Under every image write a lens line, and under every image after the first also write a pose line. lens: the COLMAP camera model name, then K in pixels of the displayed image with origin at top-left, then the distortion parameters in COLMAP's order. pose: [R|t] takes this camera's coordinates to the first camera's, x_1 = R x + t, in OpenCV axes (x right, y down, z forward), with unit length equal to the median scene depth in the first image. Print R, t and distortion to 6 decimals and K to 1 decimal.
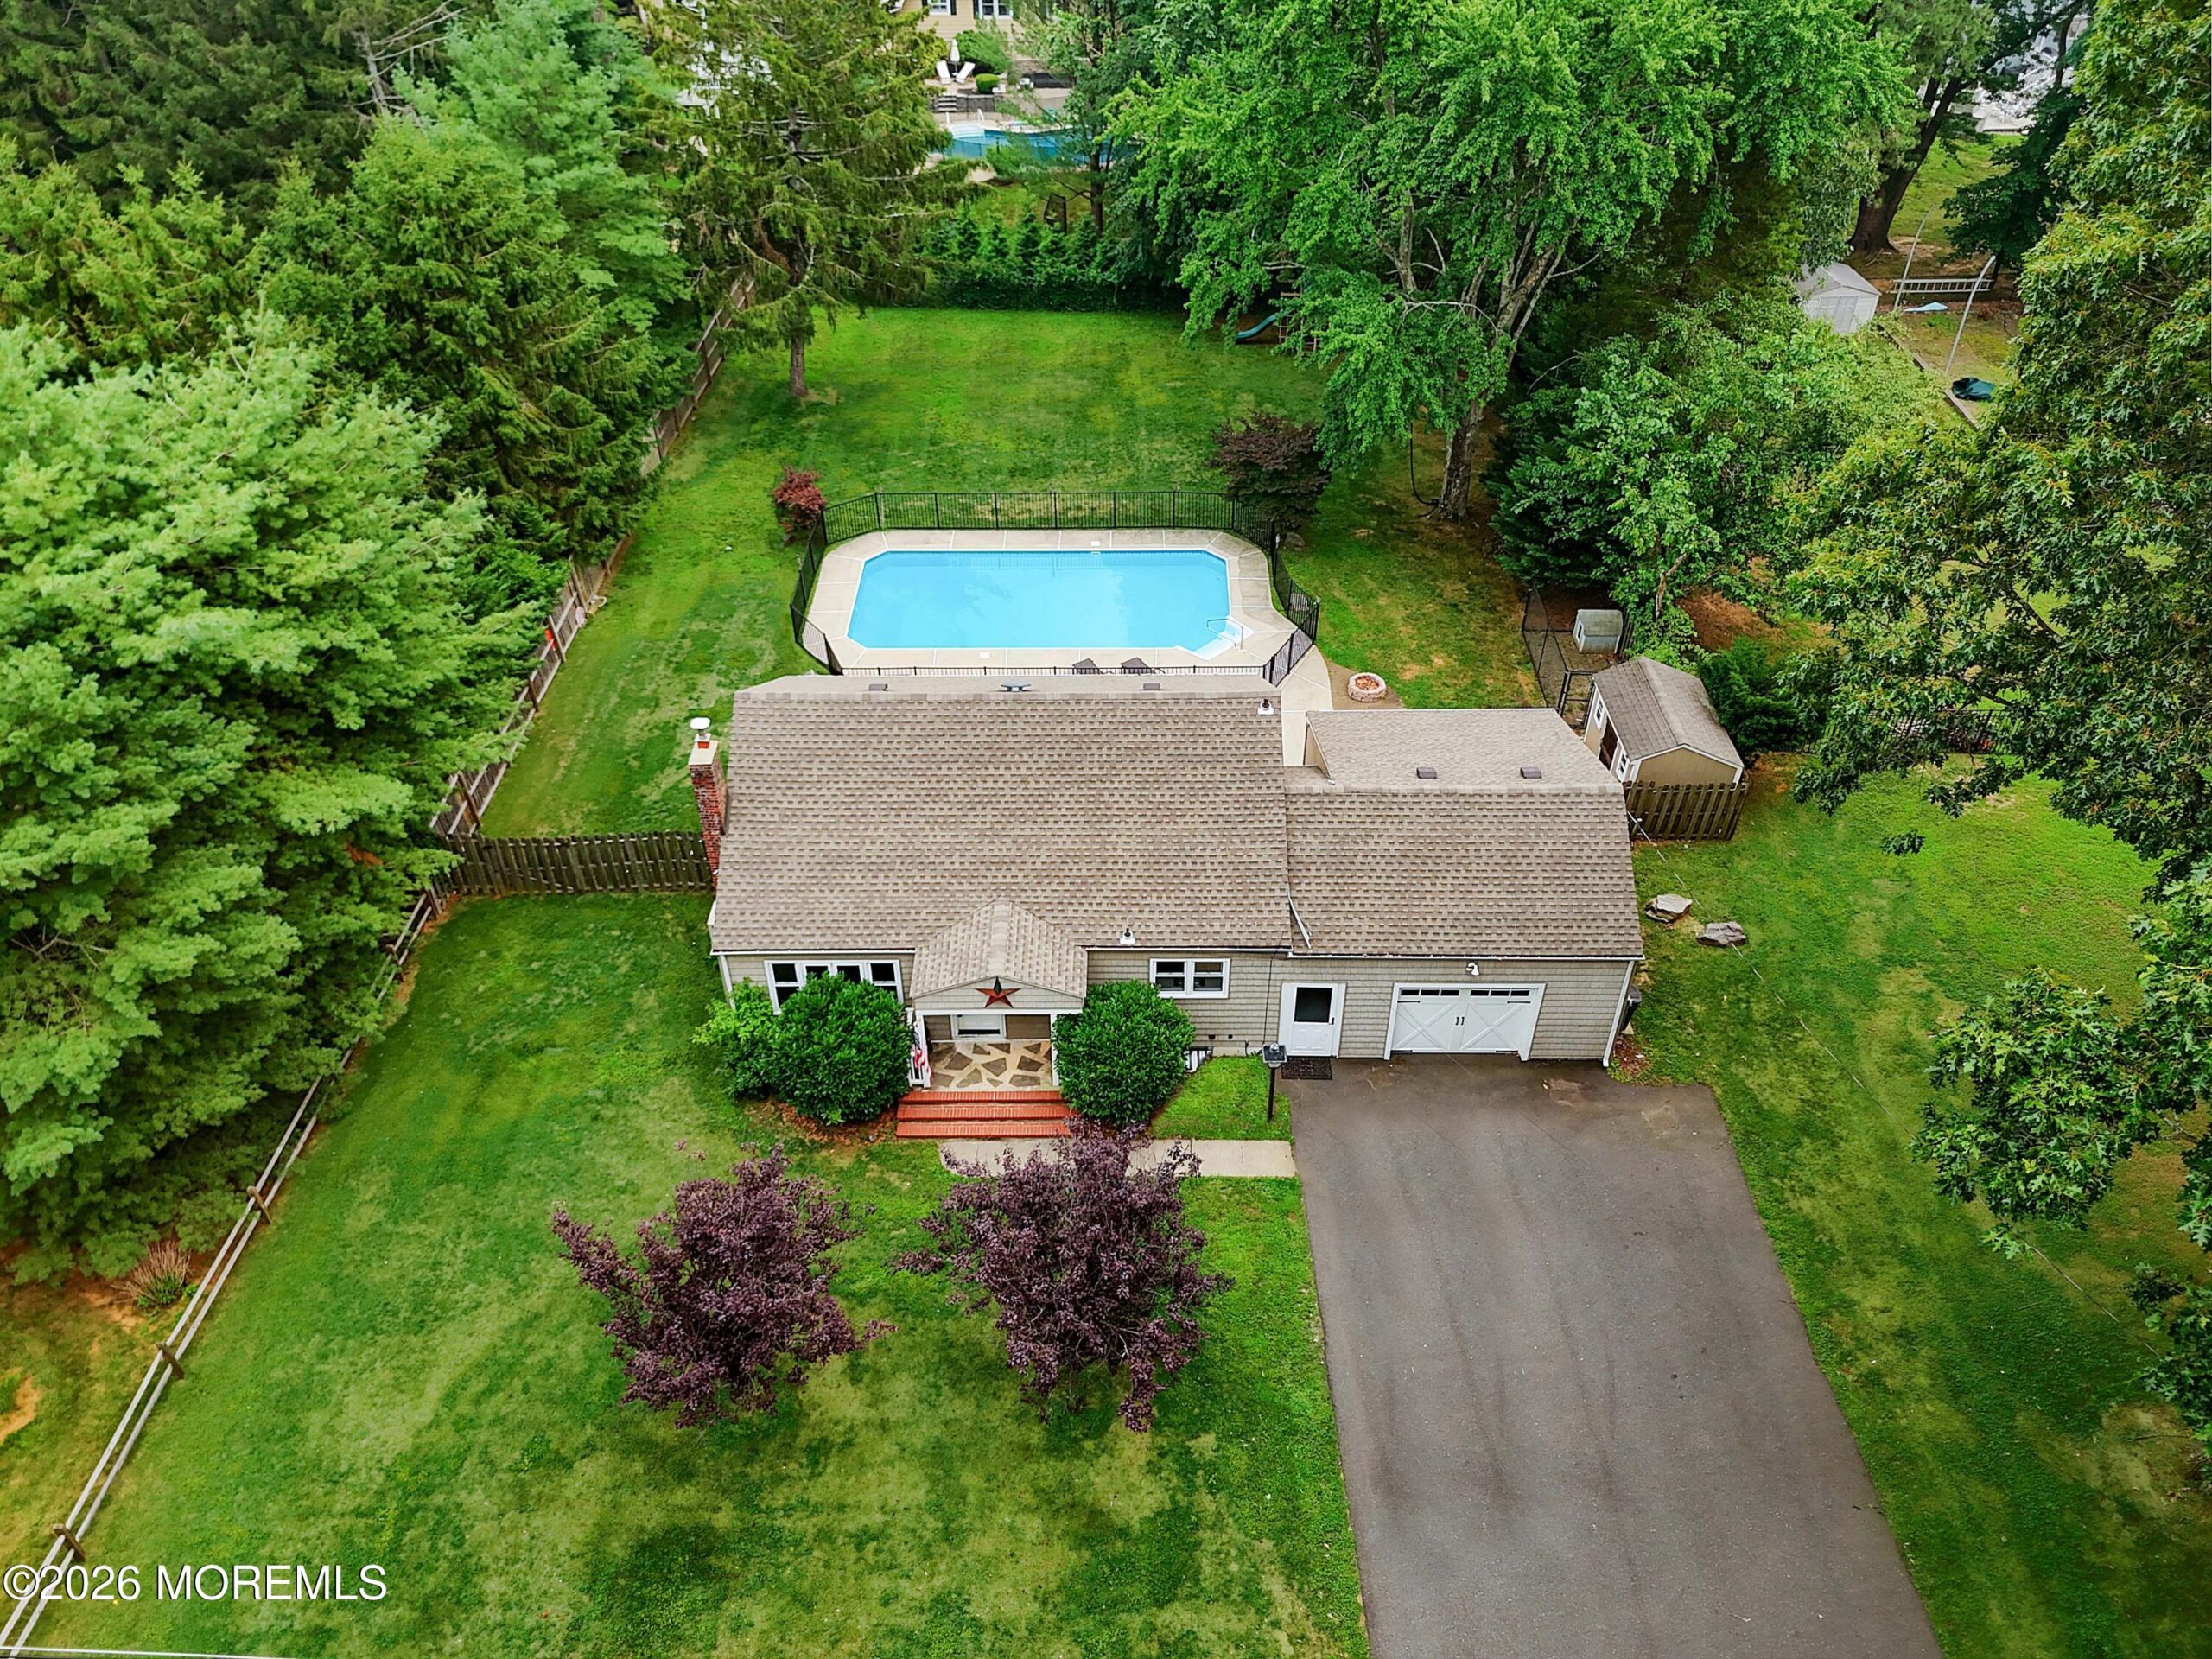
lens RADIAL K [[1626.5, 0, 1106.0], [0, 1626.5, 829.5], [0, 0, 1]] dist [0.079147, -0.074806]
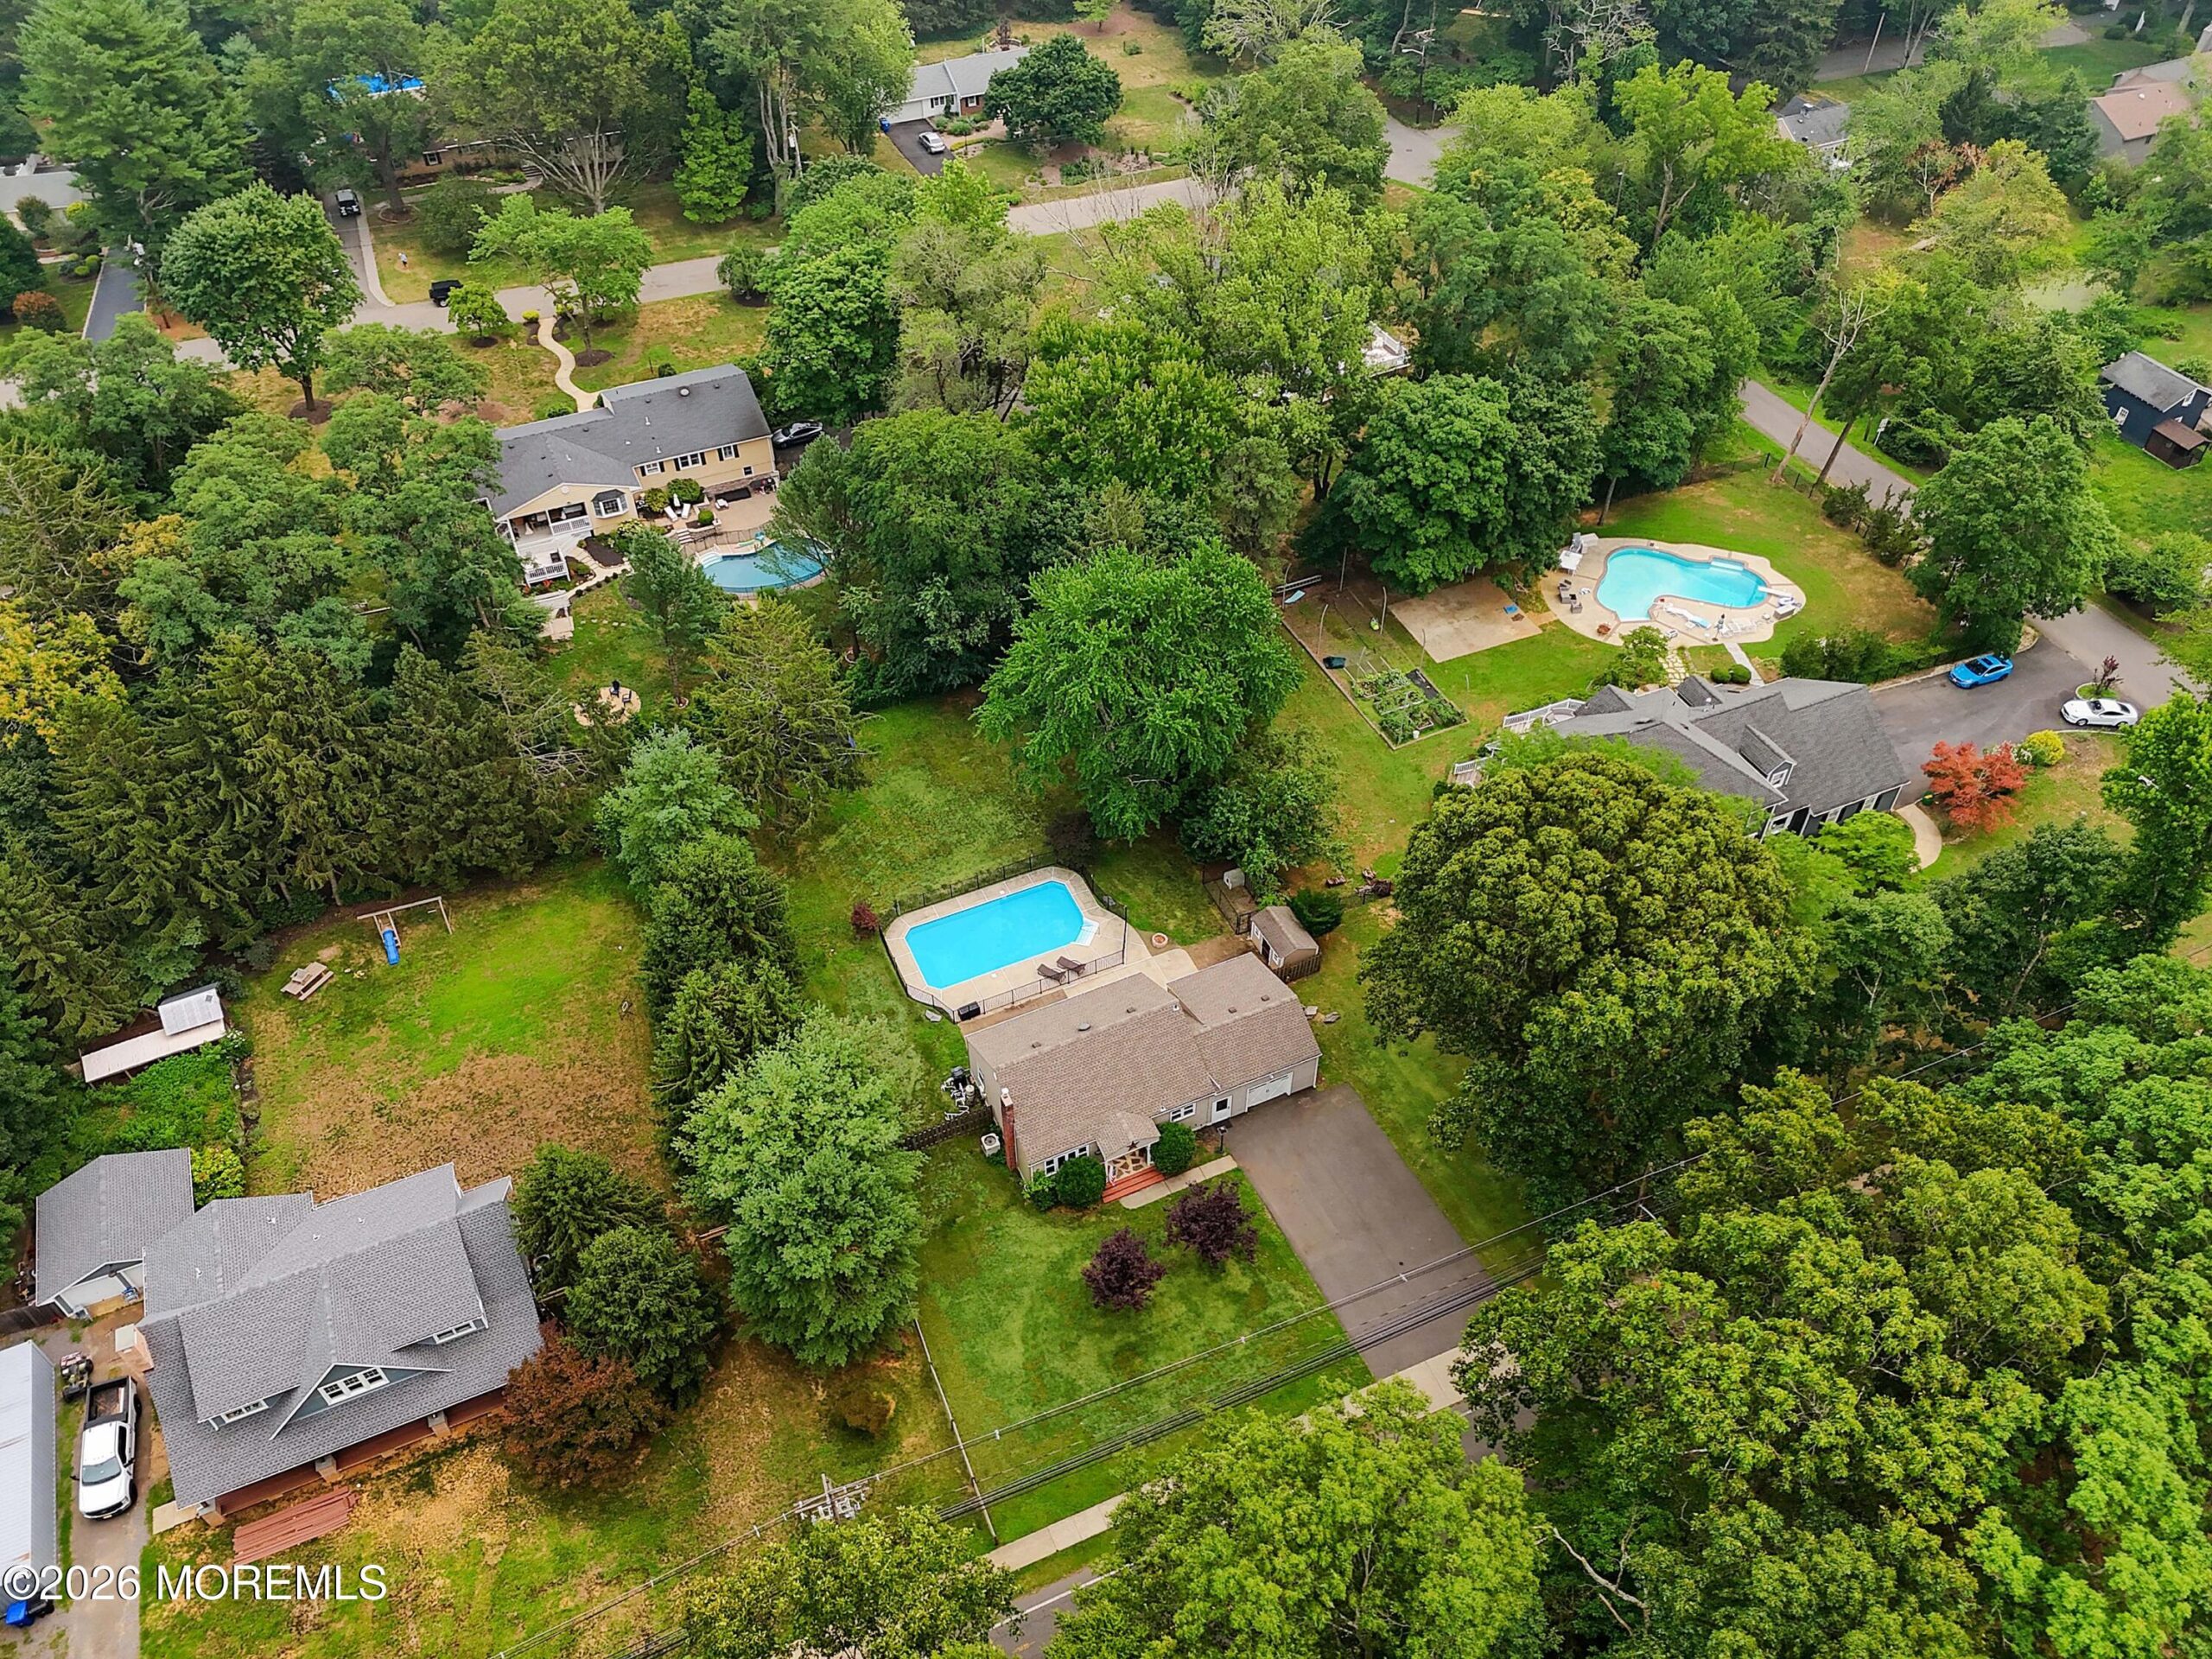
lens RADIAL K [[1627.7, 0, 1078.4], [0, 1627.7, 837.8], [0, 0, 1]] dist [0.076690, -0.072307]
pose [[0.908644, -0.299746, 0.290720, -0.777029], [0.264940, 0.951975, 0.153463, -0.828594], [-0.322758, -0.062420, 0.944421, -1.544621]]
